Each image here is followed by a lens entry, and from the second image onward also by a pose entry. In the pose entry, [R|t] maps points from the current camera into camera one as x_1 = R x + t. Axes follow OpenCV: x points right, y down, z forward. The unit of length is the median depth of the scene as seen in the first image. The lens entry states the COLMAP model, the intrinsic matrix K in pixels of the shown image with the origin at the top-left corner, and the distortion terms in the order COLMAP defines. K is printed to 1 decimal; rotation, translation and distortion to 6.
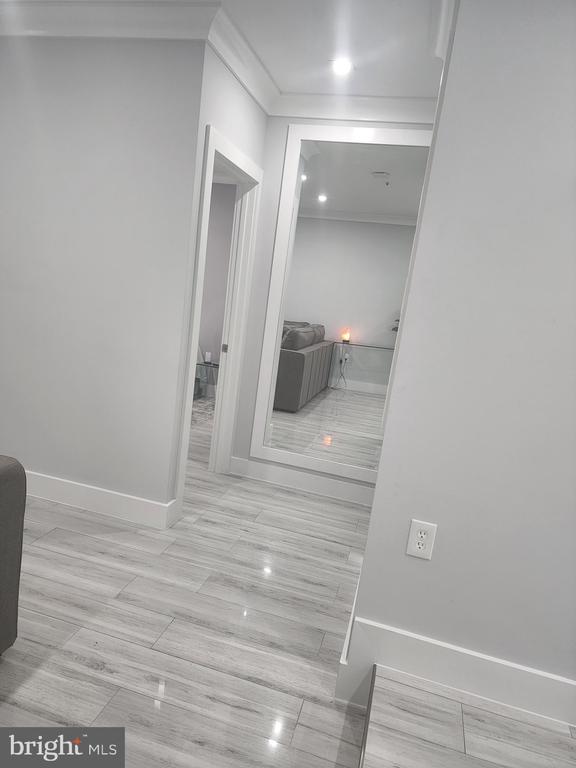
lens RADIAL K [[509.6, 0, 288.0], [0, 509.6, 384.0], [0, 0, 1]] dist [0.057306, -0.048107]
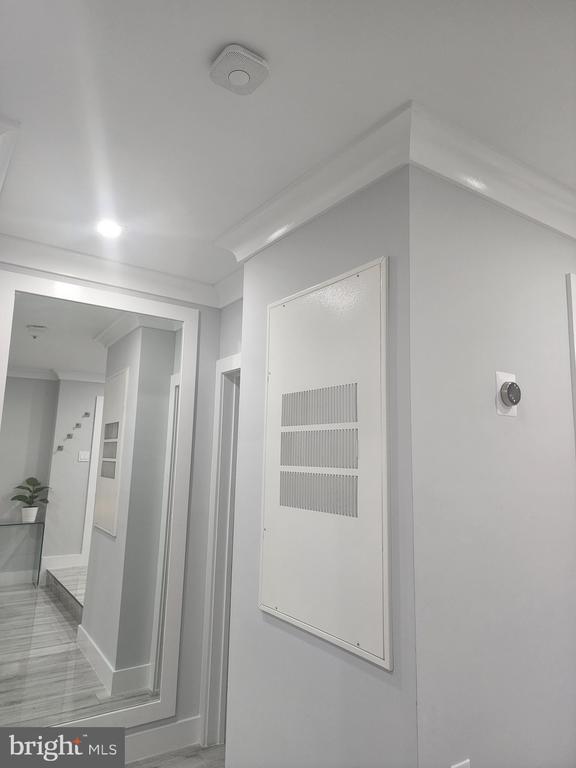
lens RADIAL K [[509.6, 0, 288.0], [0, 509.6, 384.0], [0, 0, 1]] dist [0.057306, -0.048107]
pose [[0.661674, 0.005517, 0.749772, -0.291749], [0.195101, 0.964260, -0.179272, -0.120322], [-0.723964, 0.264900, 0.636949, 0.243412]]
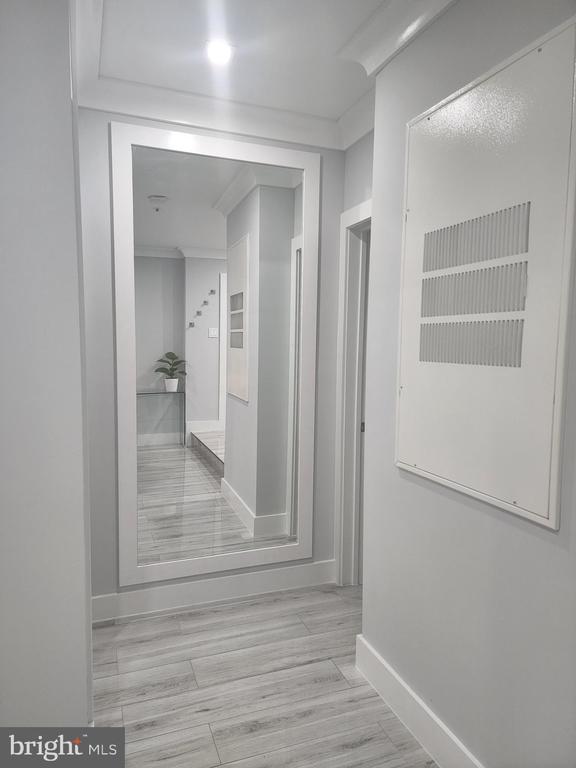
lens RADIAL K [[510.6, 0, 291.6], [0, 510.6, 384.7], [0, 0, 1]] dist [0.069635, -0.045279]
pose [[0.808490, -0.163525, 0.565334, -0.270509], [0.193417, 0.981090, 0.007176, -0.098500], [-0.555818, 0.103544, 0.824831, 0.297333]]
